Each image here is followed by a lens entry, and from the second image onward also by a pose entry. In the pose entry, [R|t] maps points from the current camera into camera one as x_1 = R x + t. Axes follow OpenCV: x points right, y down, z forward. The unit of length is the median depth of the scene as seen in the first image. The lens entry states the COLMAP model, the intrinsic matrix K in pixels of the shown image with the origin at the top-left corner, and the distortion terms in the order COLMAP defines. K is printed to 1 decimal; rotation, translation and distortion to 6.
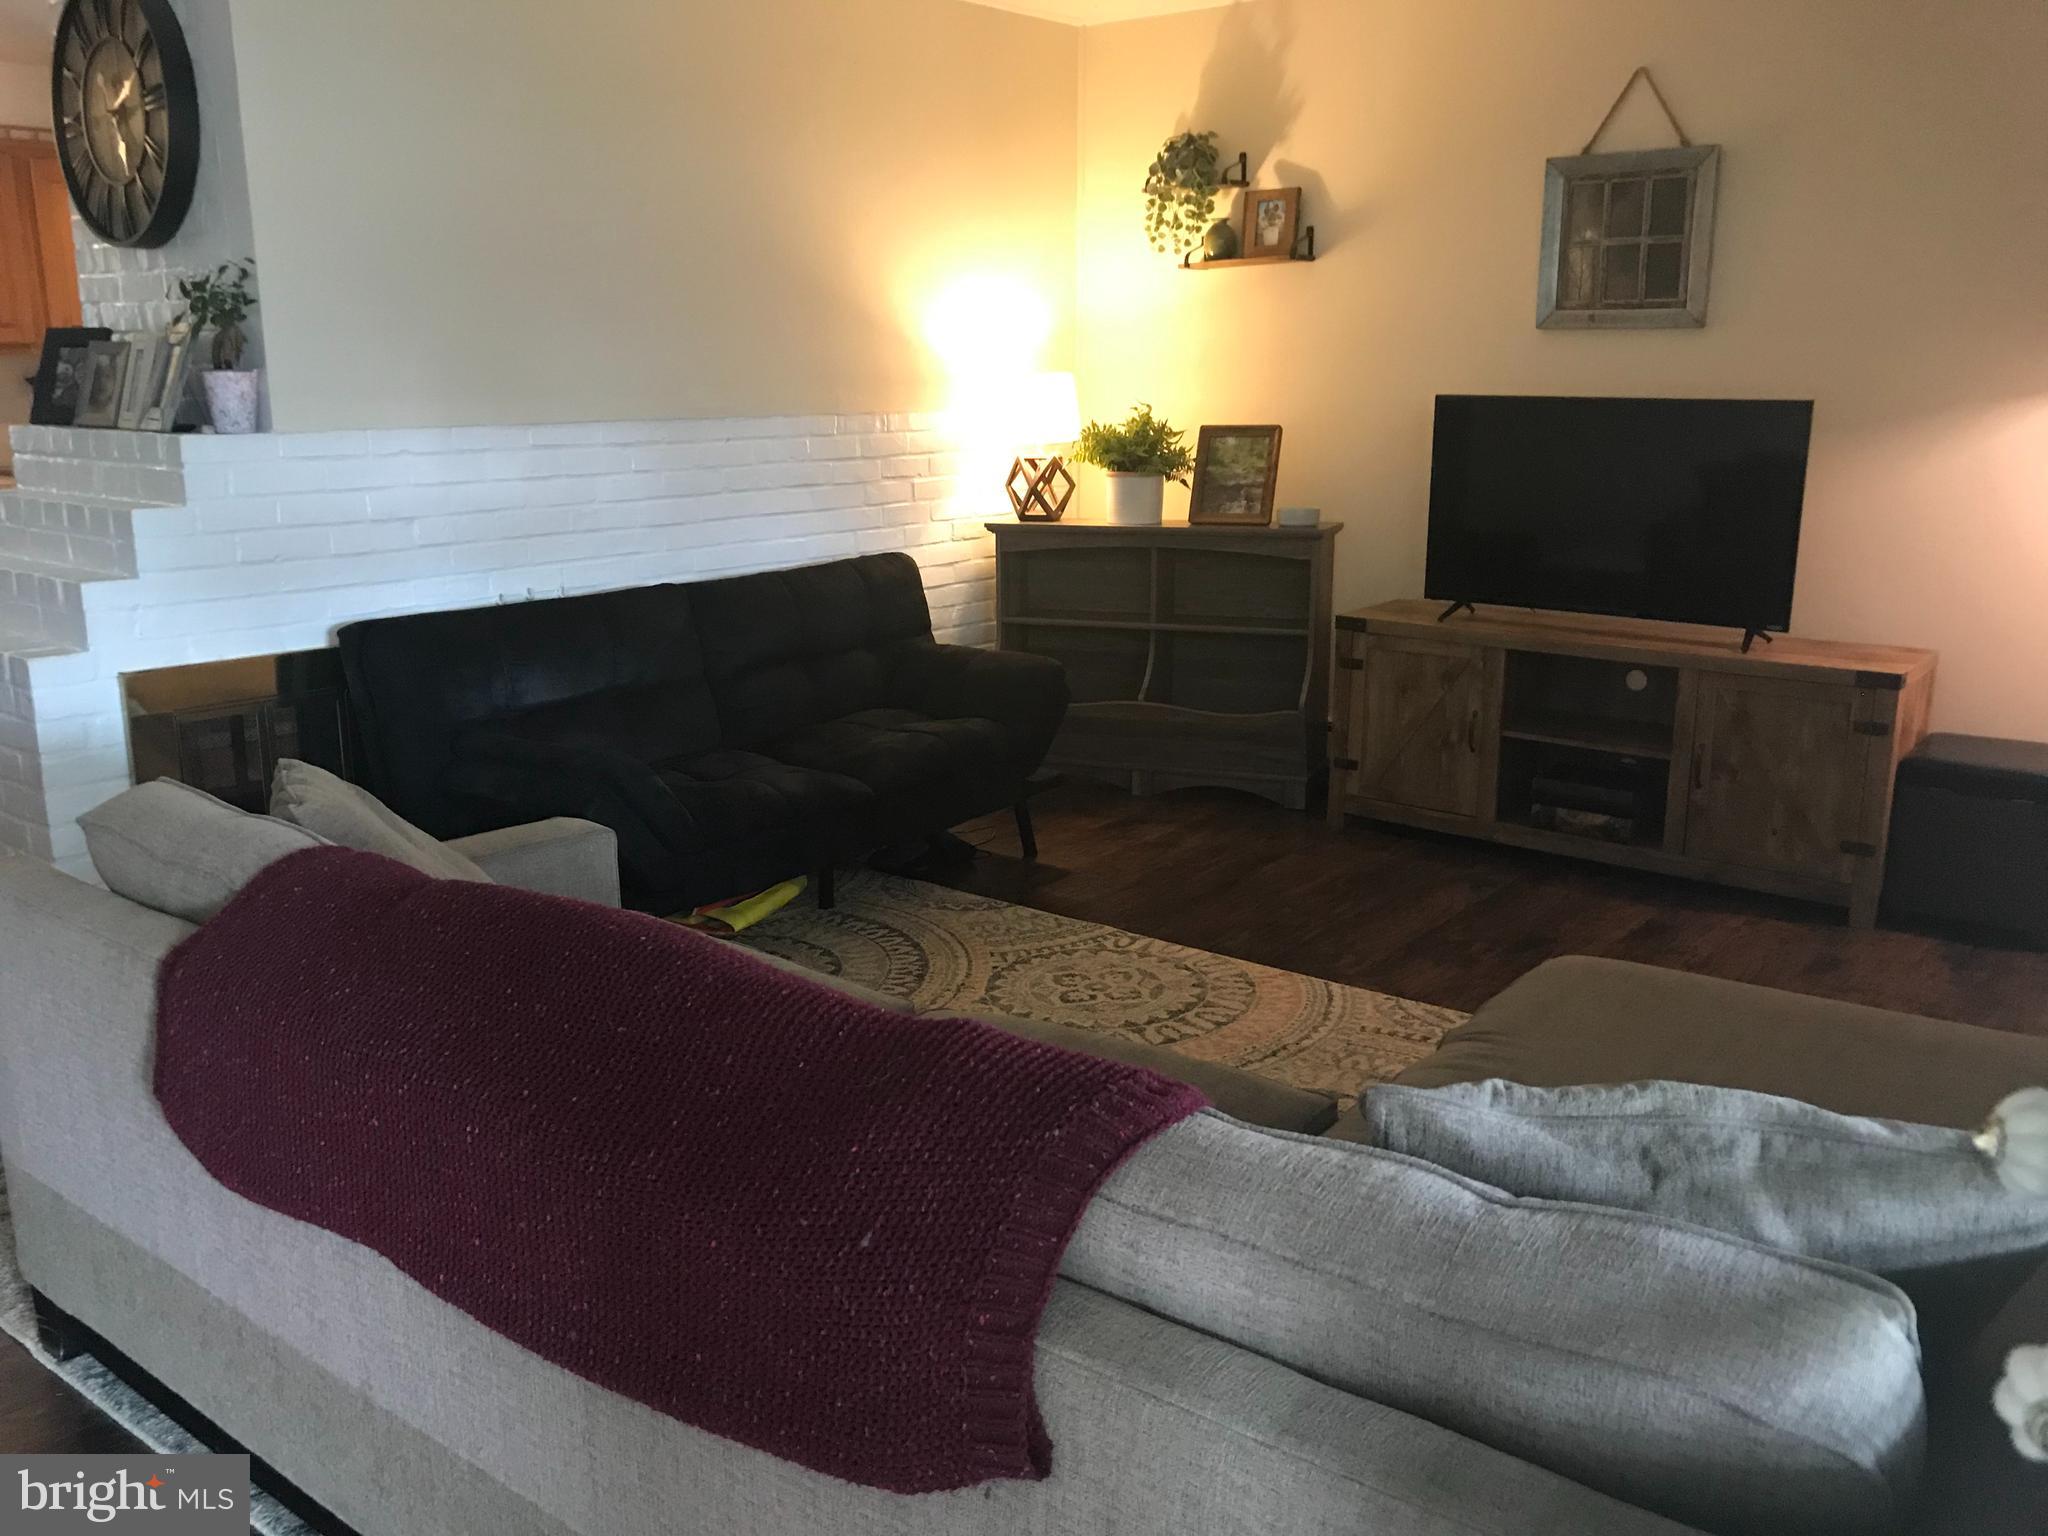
lens RADIAL K [[1701.6, 0, 1020.9], [0, 1701.6, 759.2], [0, 0, 1]] dist [0.067632, -0.057913]
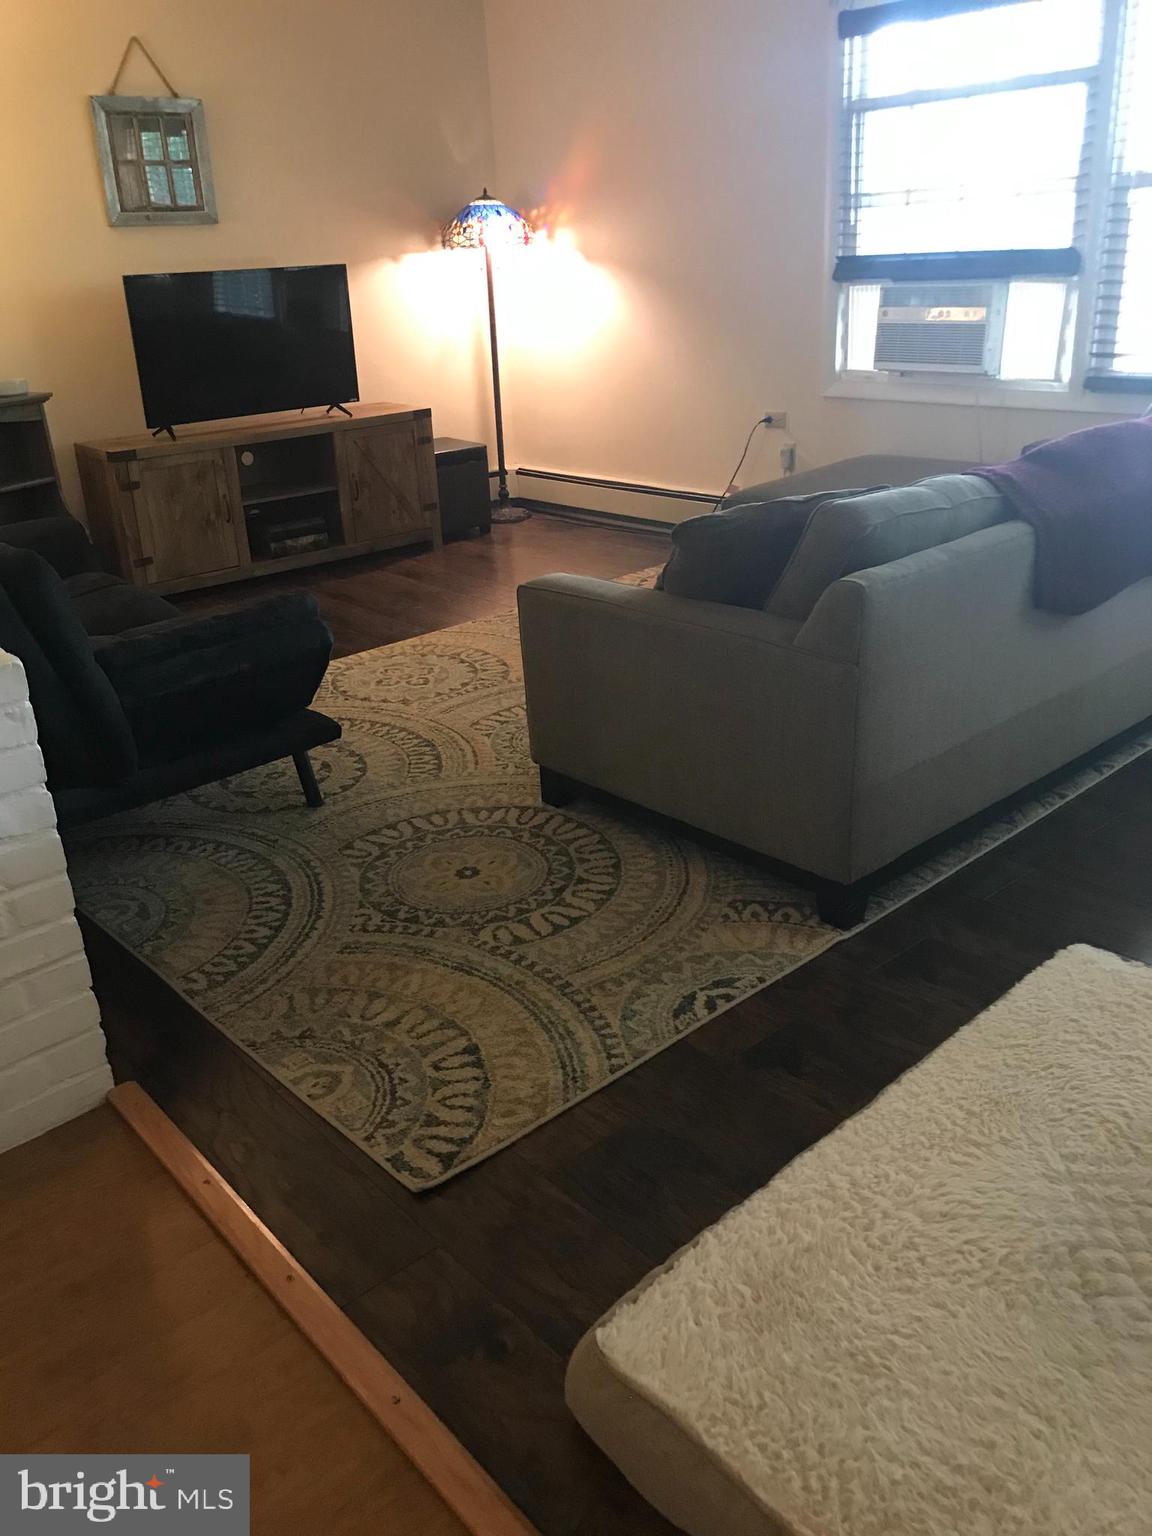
lens RADIAL K [[1276.2, 0, 570.4], [0, 1276.2, 764.5], [0, 0, 1]] dist [0.067632, -0.057913]
pose [[0.161630, -0.382038, 0.909903, -0.829623], [0.270381, 0.903888, 0.331483, -0.109791], [-0.949089, 0.192443, 0.249391, 0.500363]]
